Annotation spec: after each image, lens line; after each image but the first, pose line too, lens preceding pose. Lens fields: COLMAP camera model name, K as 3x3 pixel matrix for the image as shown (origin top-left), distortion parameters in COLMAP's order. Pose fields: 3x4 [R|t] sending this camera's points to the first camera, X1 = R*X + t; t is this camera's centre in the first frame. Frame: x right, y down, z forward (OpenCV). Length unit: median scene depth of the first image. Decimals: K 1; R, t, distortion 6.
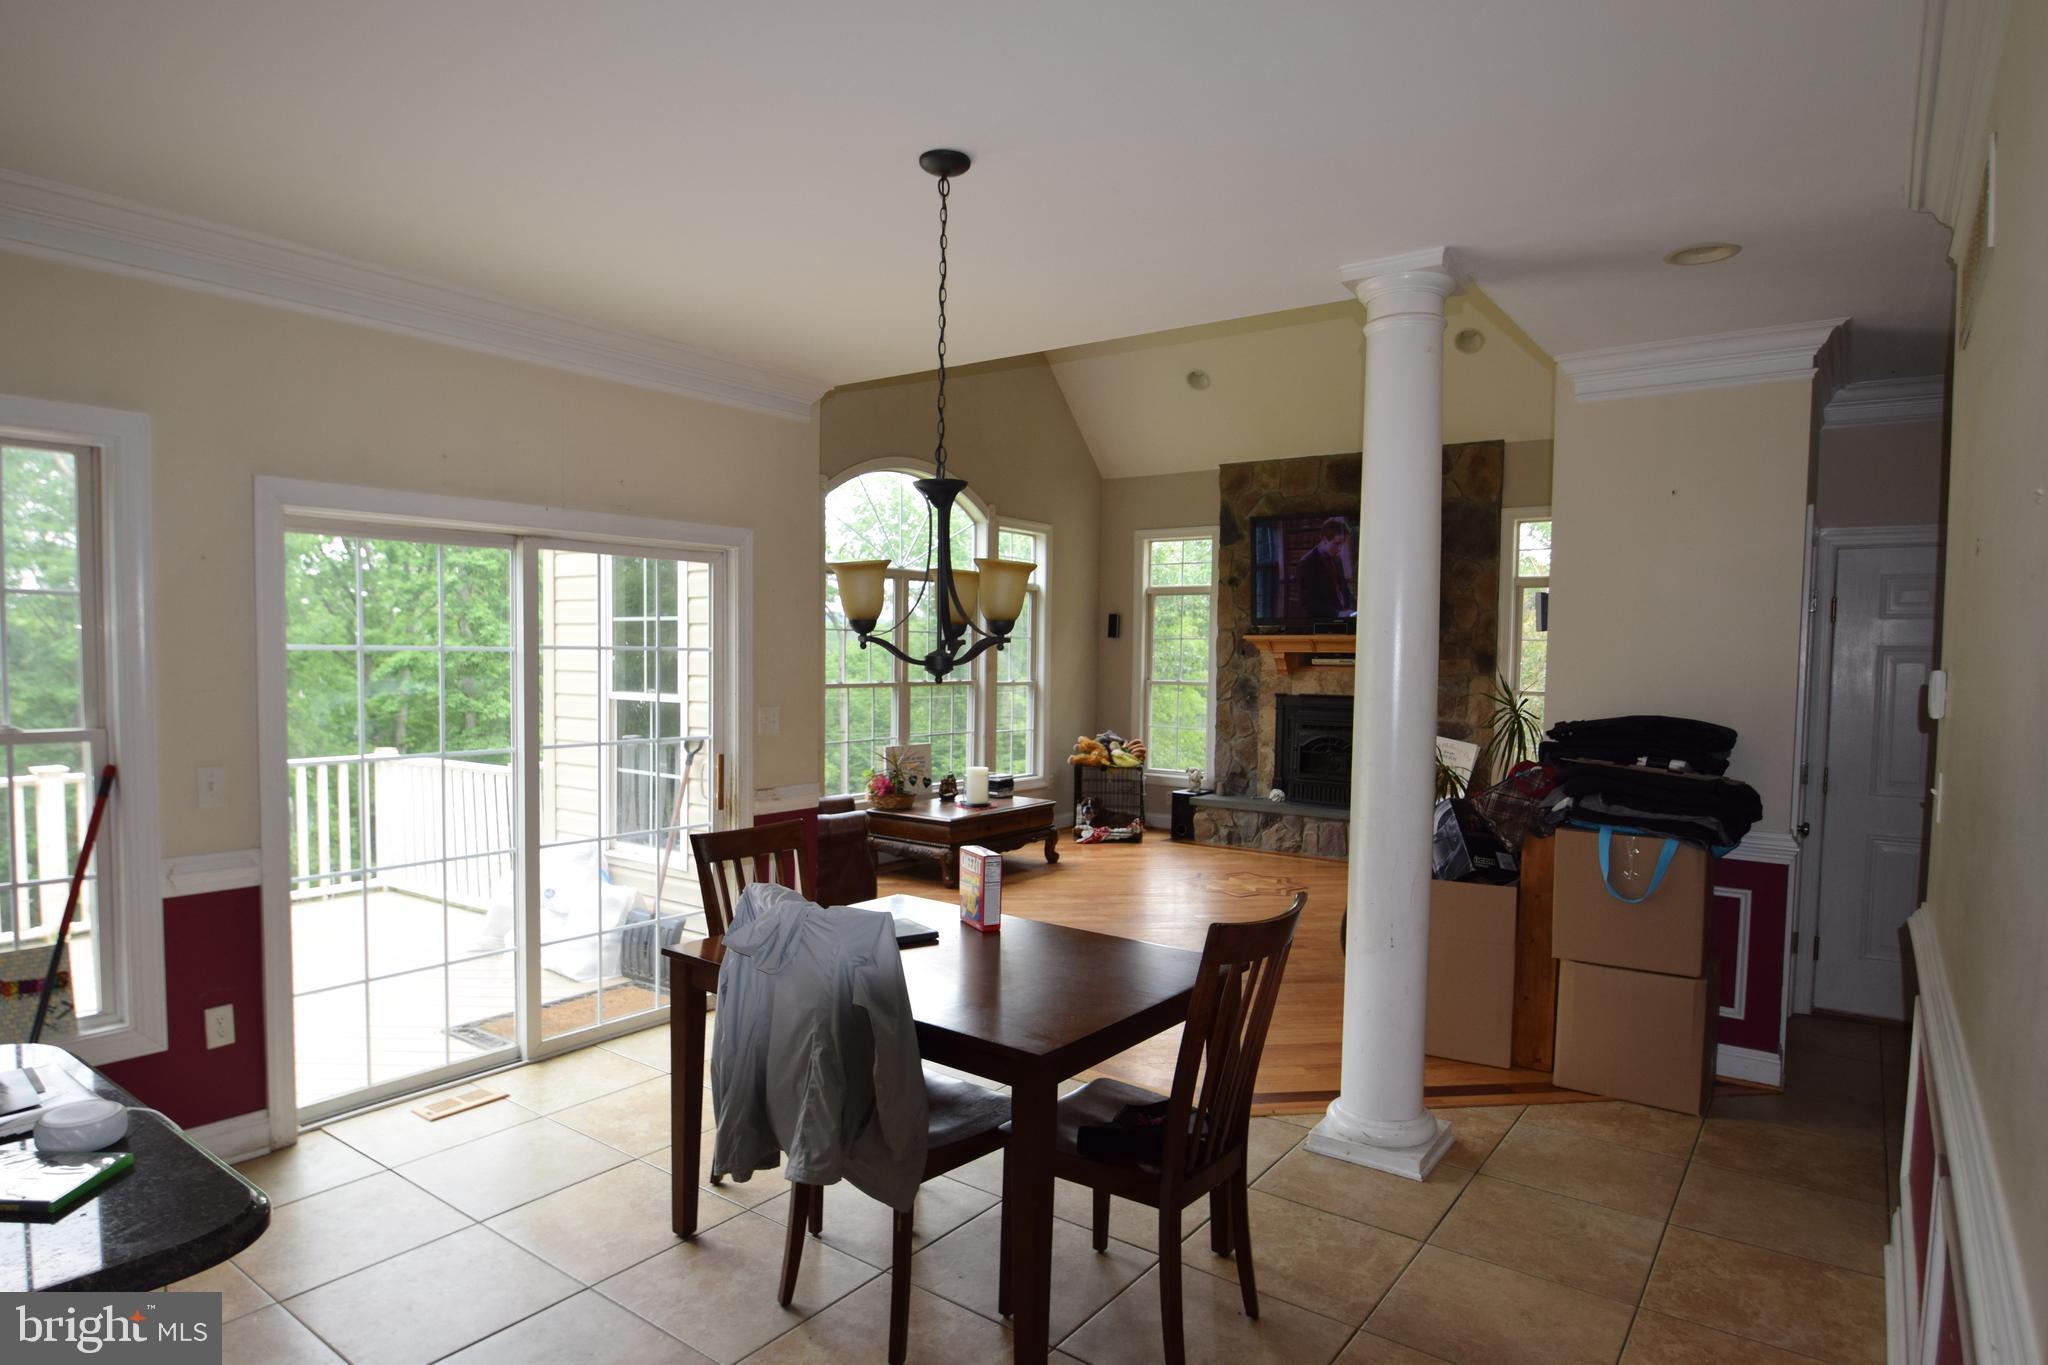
lens RADIAL K [[1174.7, 0, 980.5], [0, 1174.7, 712.8], [0, 0, 1]] dist [-0.035552, 0.020323]
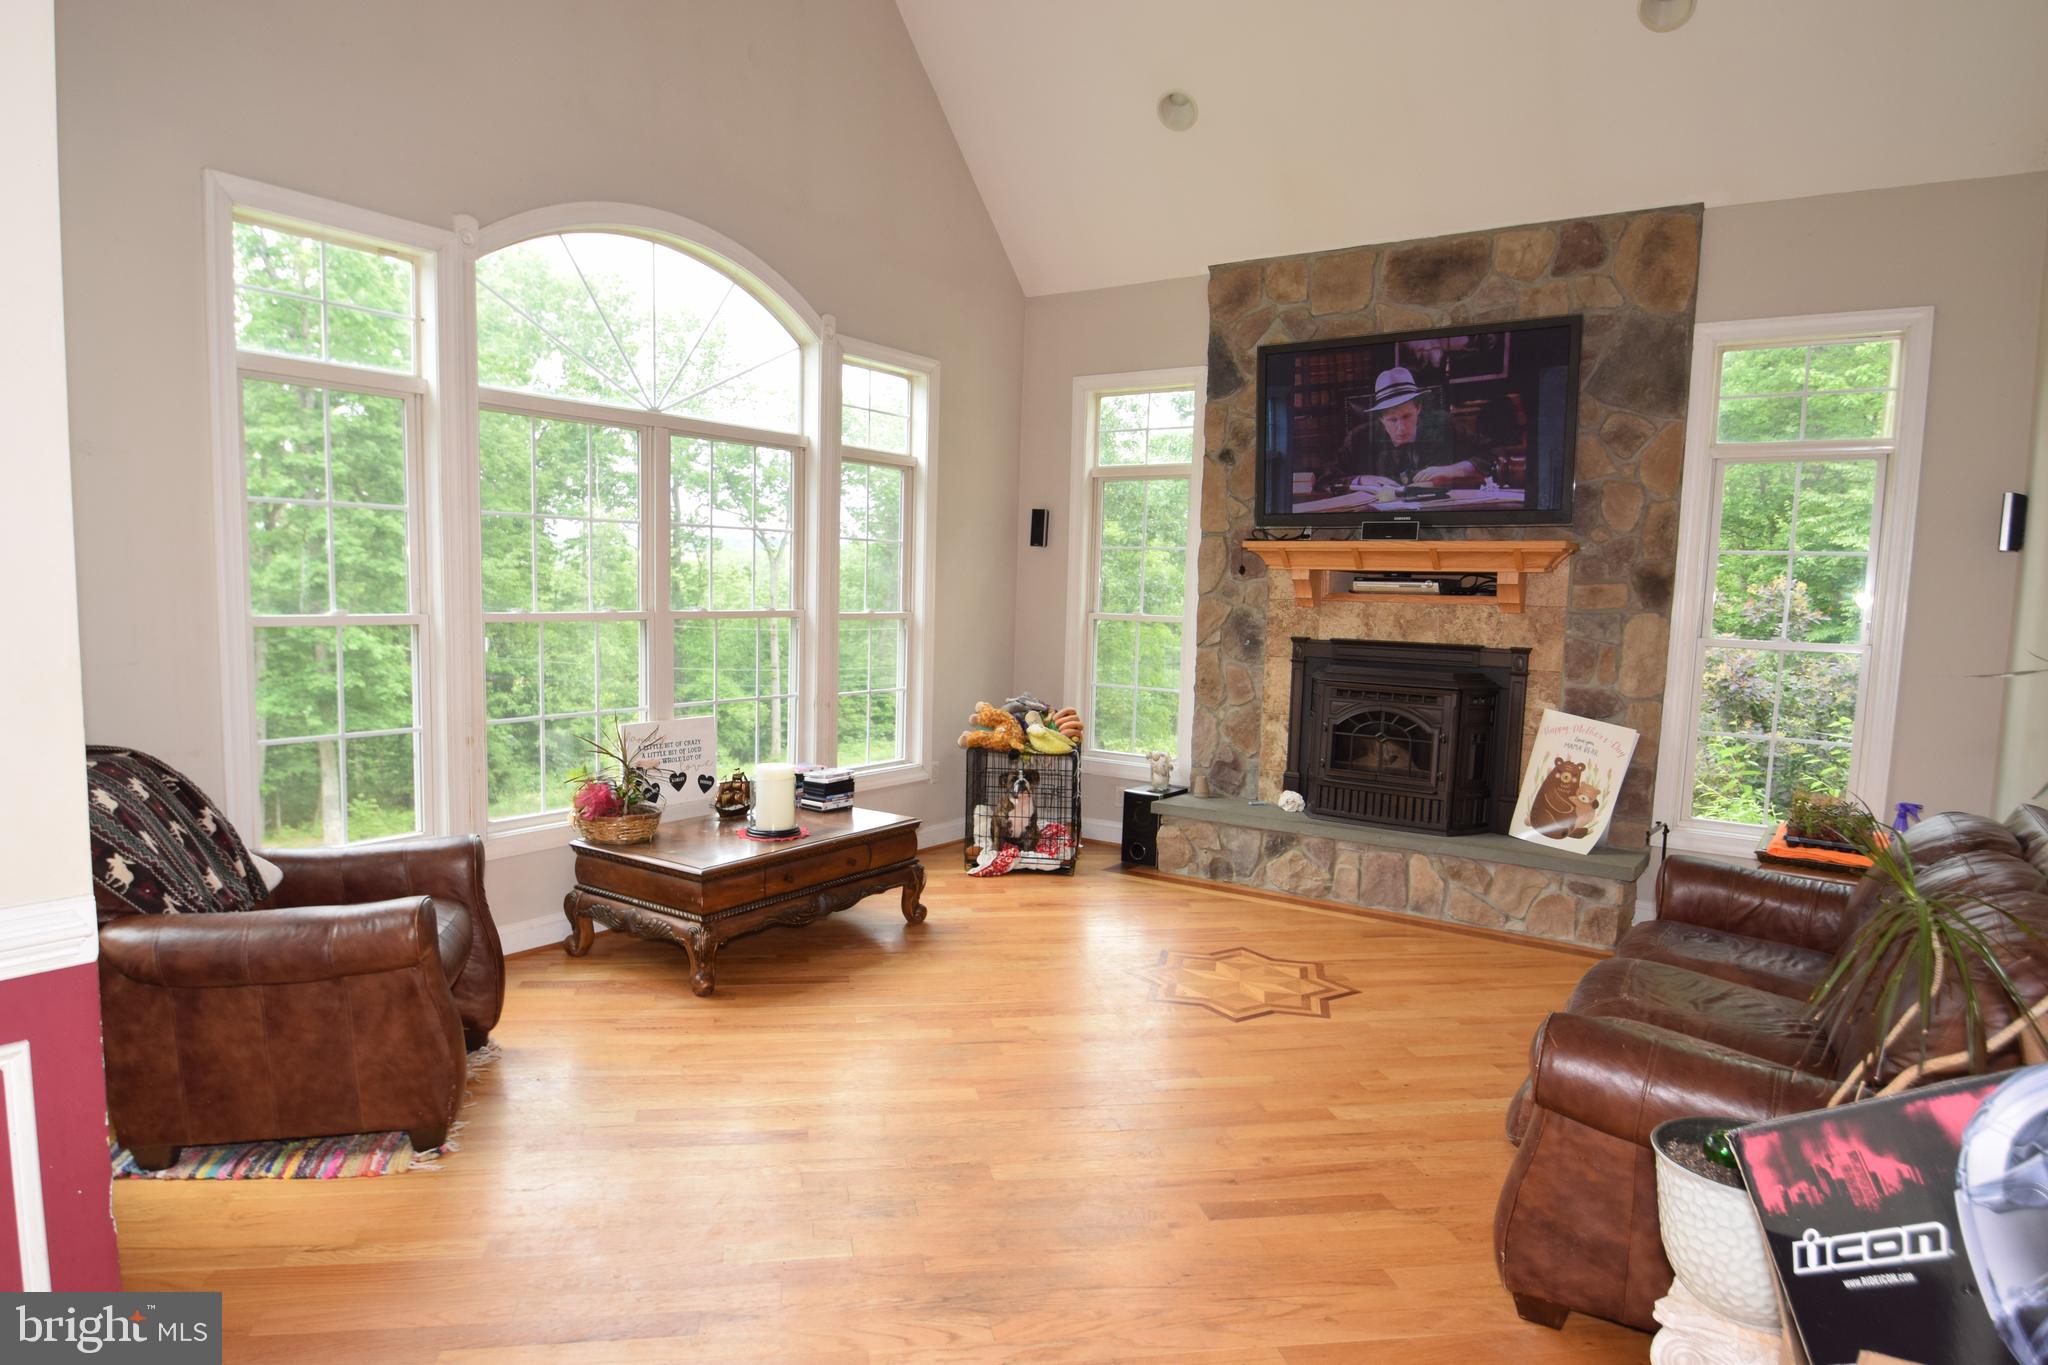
lens RADIAL K [[1236.5, 0, 973.5], [0, 1236.5, 720.7], [0, 0, 1]] dist [-0.023200, -0.003590]
pose [[0.999576, 0.008217, 0.027935, 0.066392], [-0.009889, 0.998136, 0.060229, -0.010083], [-0.027388, -0.060480, 0.997794, 0.355886]]
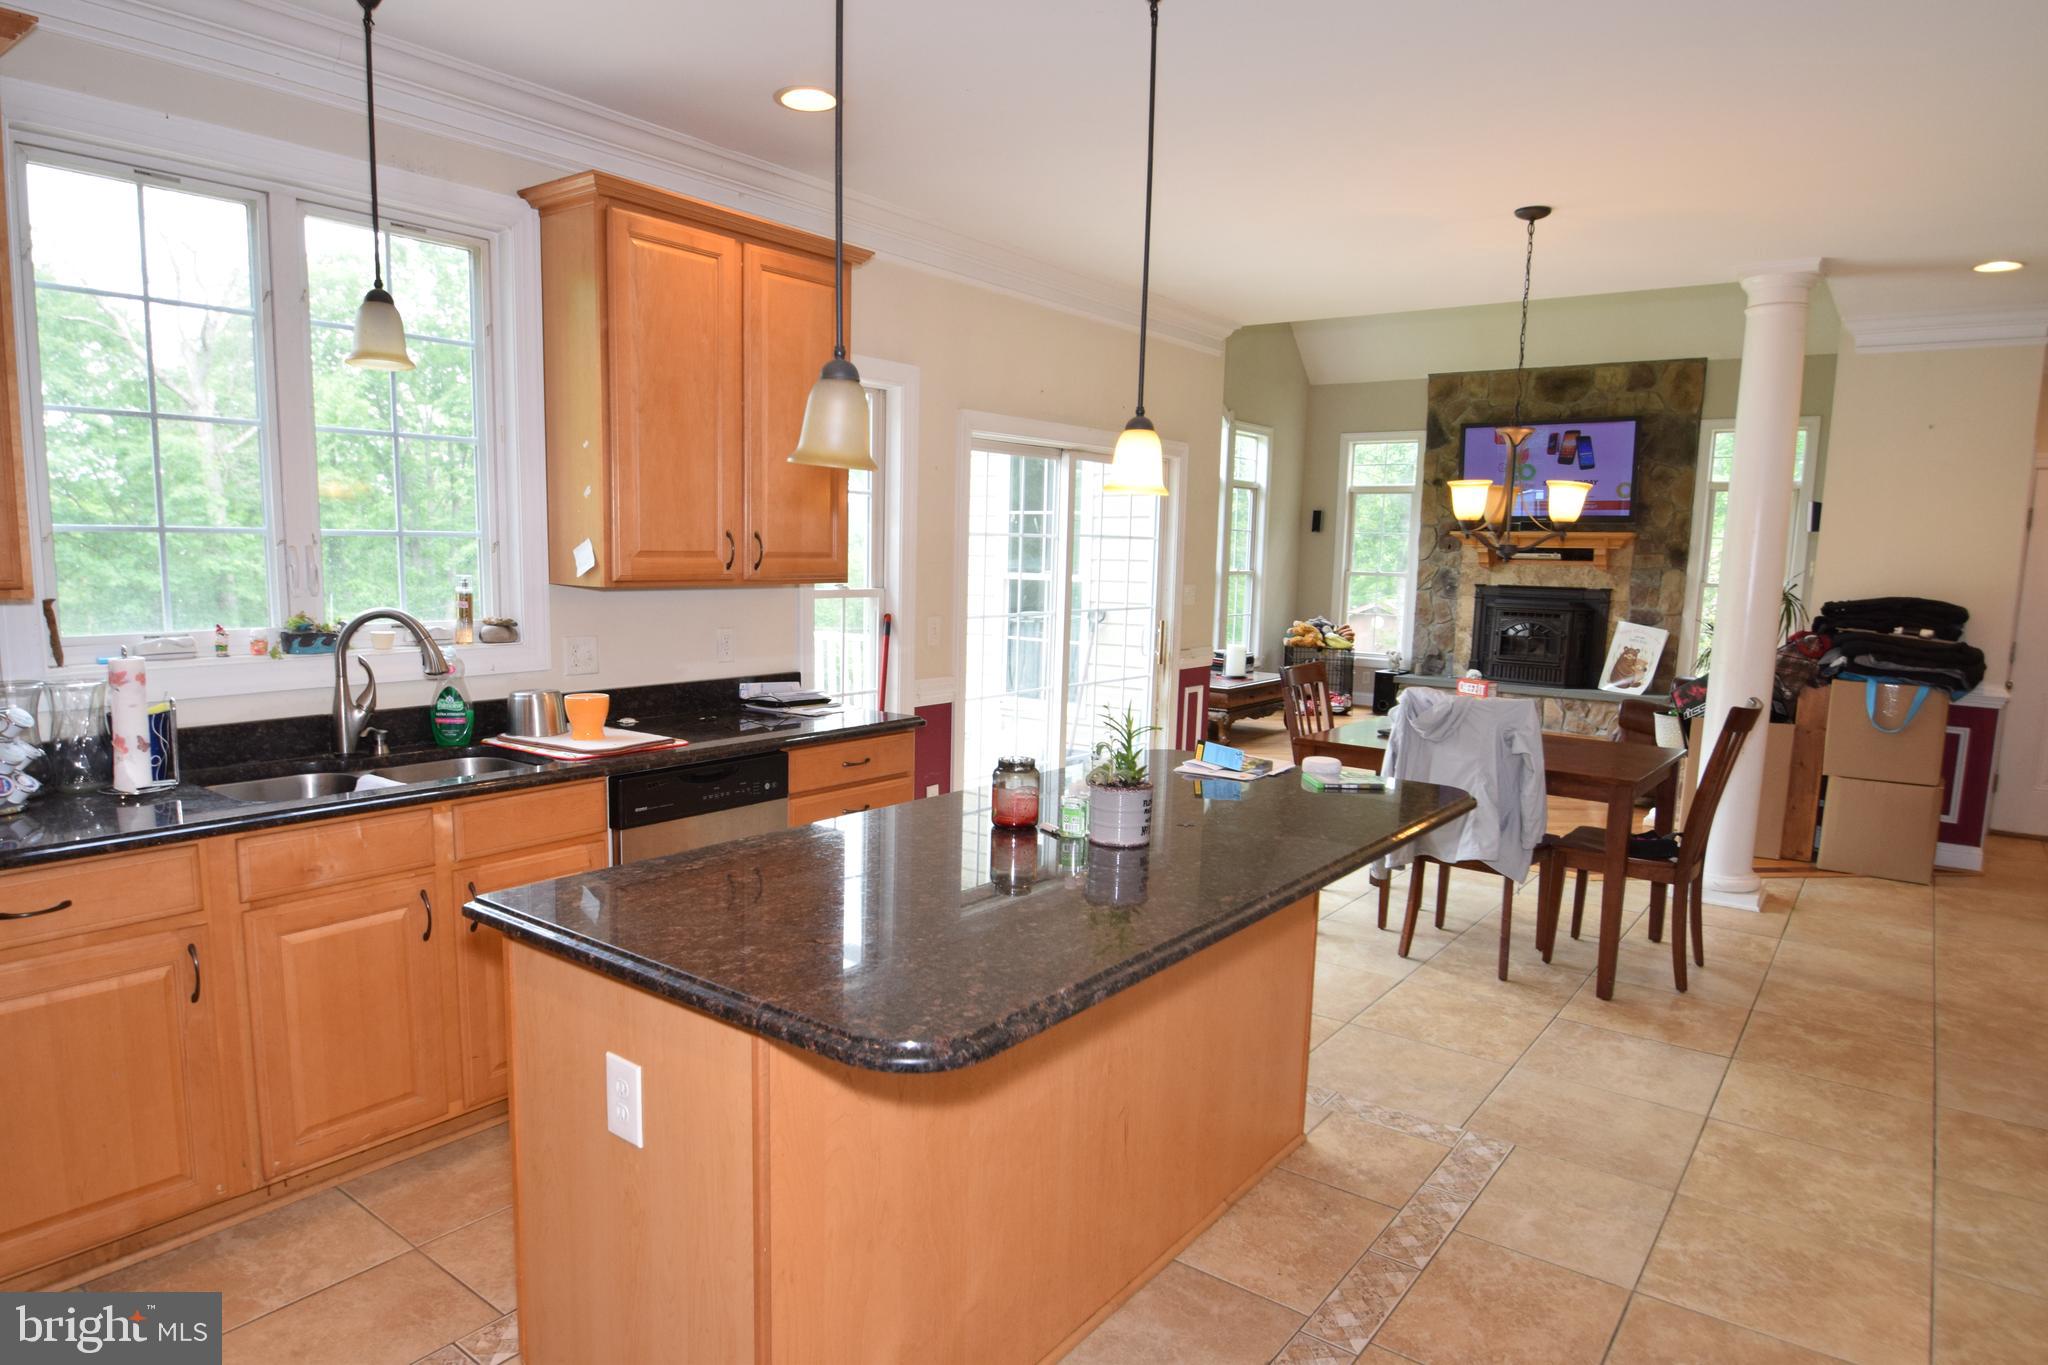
lens RADIAL K [[1236.5, 0, 973.5], [0, 1236.5, 720.7], [0, 0, 1]] dist [-0.023200, -0.003590]
pose [[0.999892, 0.010227, -0.010516, -0.216969], [-0.009251, 0.995993, 0.088954, 0.013619], [0.011384, -0.088847, 0.995980, -0.188854]]
